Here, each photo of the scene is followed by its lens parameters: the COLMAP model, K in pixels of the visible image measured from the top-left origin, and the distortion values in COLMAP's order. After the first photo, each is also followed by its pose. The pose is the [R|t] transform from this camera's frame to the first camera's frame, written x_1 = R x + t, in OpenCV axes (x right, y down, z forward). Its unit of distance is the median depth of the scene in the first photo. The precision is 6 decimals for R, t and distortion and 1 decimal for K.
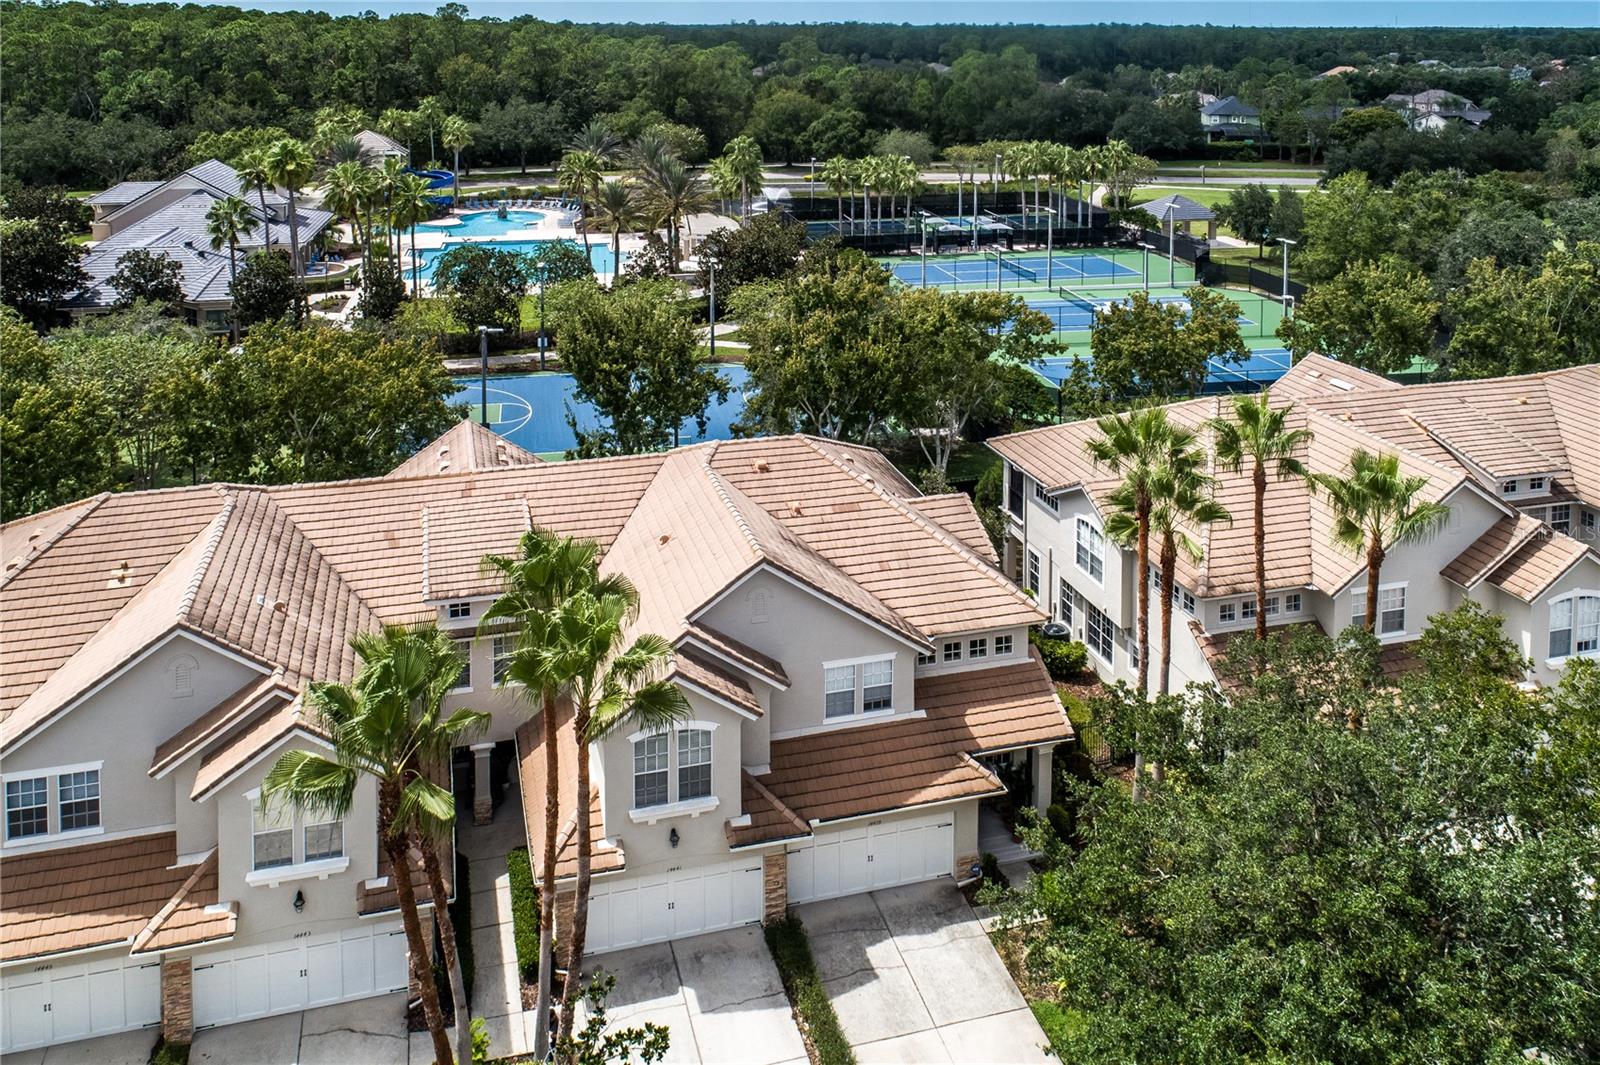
lens RADIAL K [[1436.6, 0, 767.0], [0, 1436.6, 85.5], [0, 0, 1]] dist [-0.003906, 0.001872]
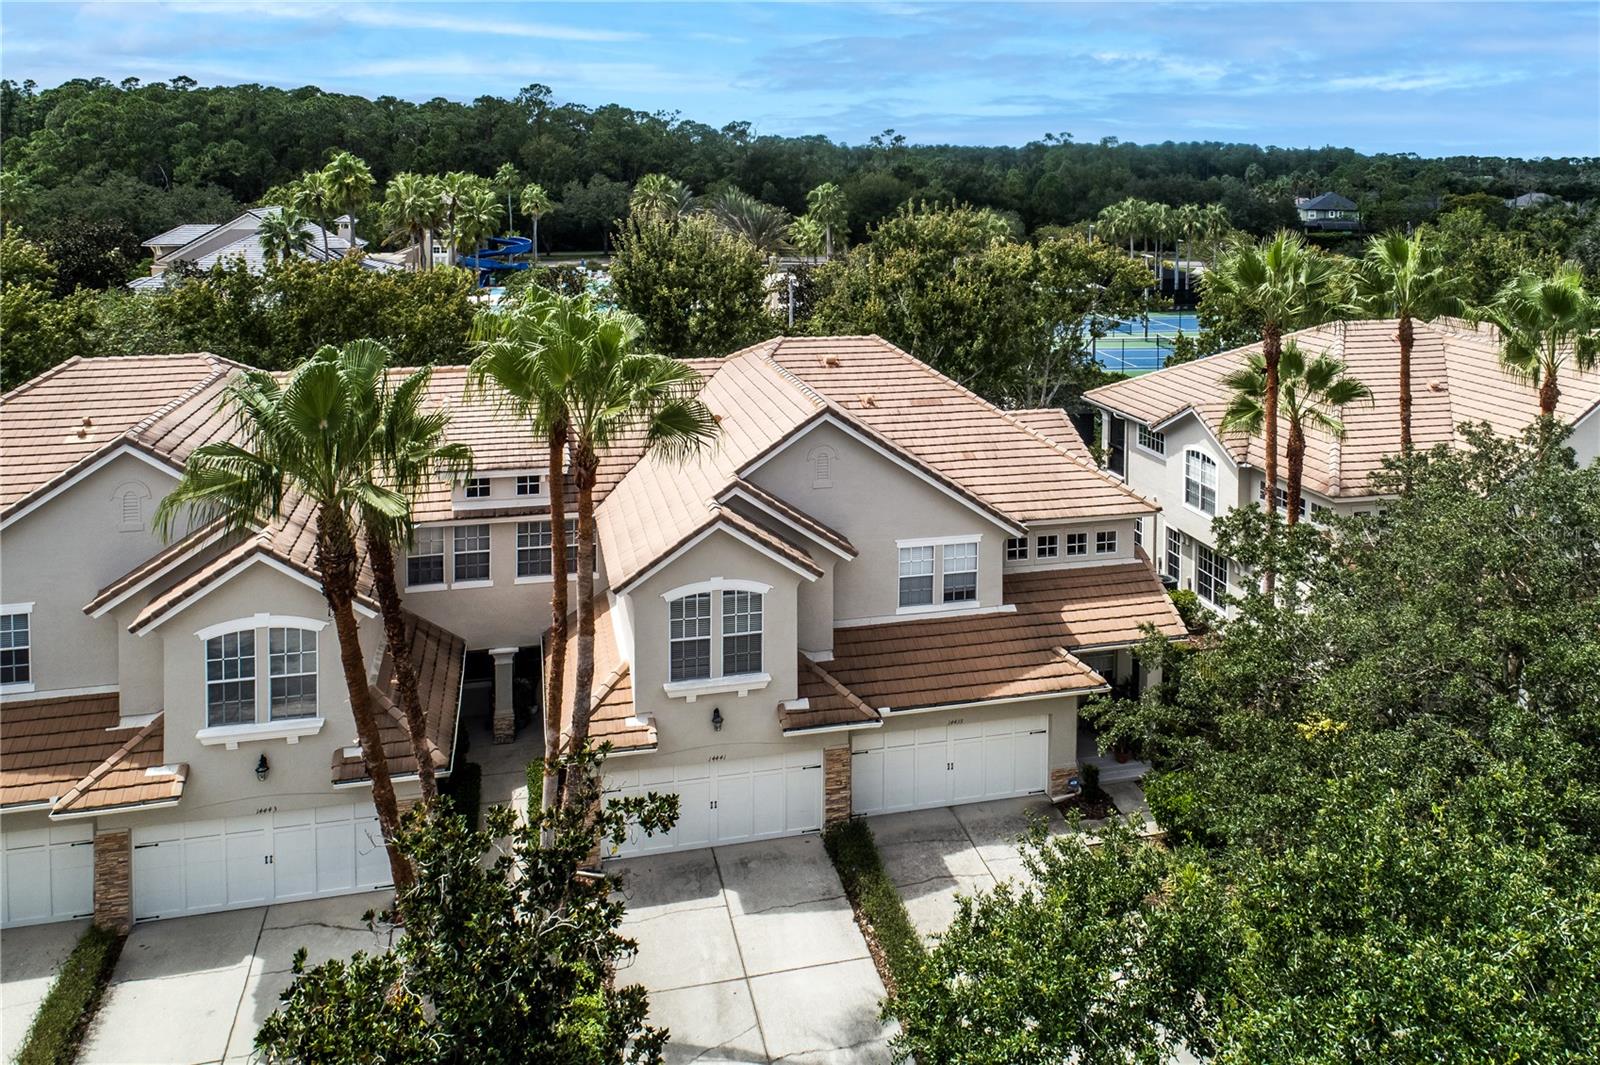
lens RADIAL K [[1429.7, 0, 849.2], [0, 1429.7, 202.9], [0, 0, 1]] dist [-0.002863, 0.002921]
pose [[0.999958, 0.006086, -0.006911, 0.015267], [-0.006183, 0.999882, -0.014092, 0.209198], [0.006824, 0.014134, 0.999877, 0.140735]]
